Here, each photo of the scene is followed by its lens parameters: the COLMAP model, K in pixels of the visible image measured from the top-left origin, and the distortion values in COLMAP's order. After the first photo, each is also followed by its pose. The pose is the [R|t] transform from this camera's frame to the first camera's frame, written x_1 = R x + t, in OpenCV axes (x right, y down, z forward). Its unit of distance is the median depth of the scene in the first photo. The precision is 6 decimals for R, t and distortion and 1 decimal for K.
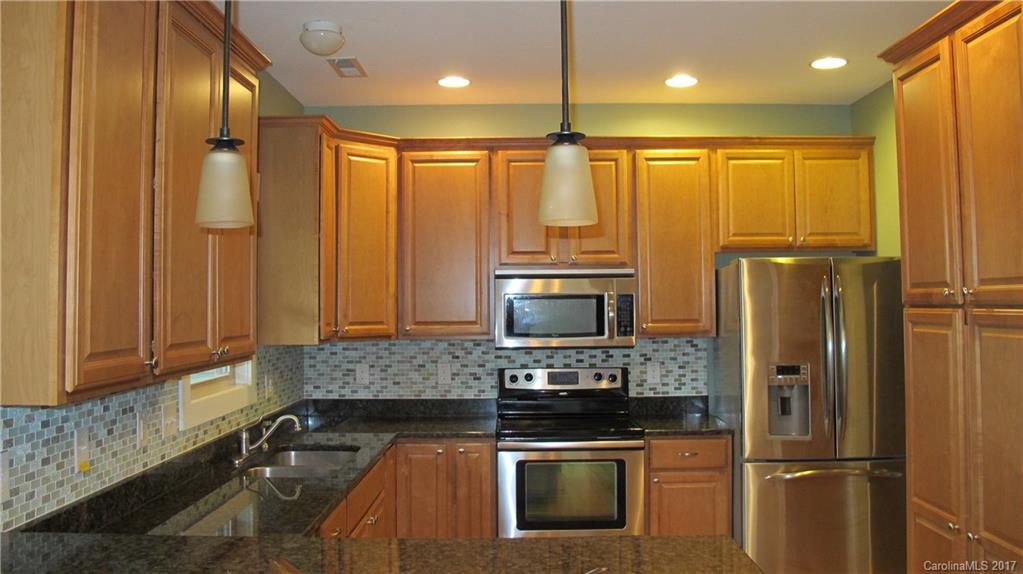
lens RADIAL K [[864.5, 0, 506.8], [0, 864.5, 278.3], [0, 0, 1]] dist [-0.137686, 0.096685]
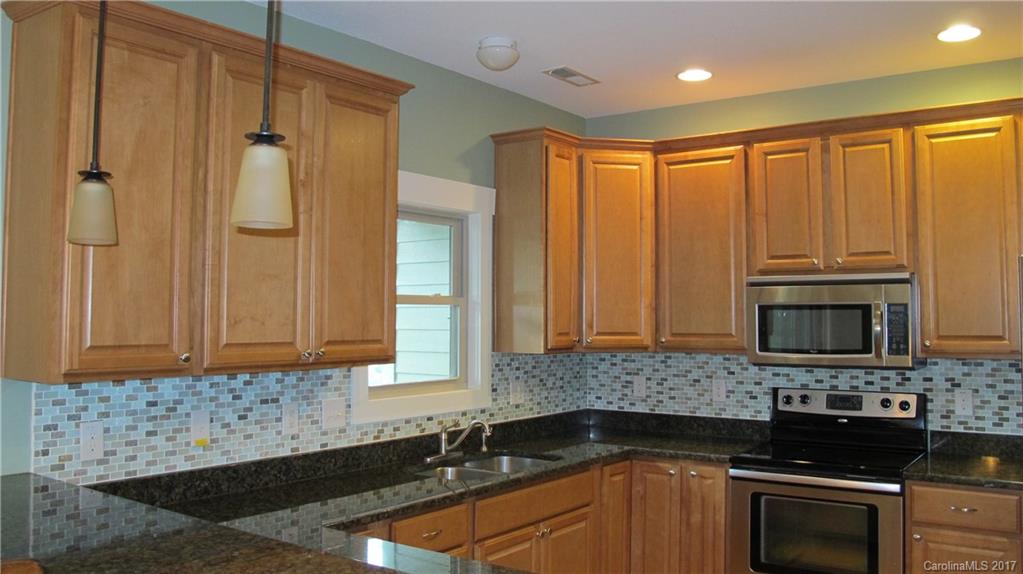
lens RADIAL K [[864.5, 0, 502.6], [0, 864.5, 279.7], [0, 0, 1]] dist [-0.137686, 0.096685]
pose [[0.809668, -0.016283, -0.586662, 0.295945], [0.008173, 0.999831, -0.016470, 0.005647], [0.586831, 0.008540, 0.809664, 0.128764]]
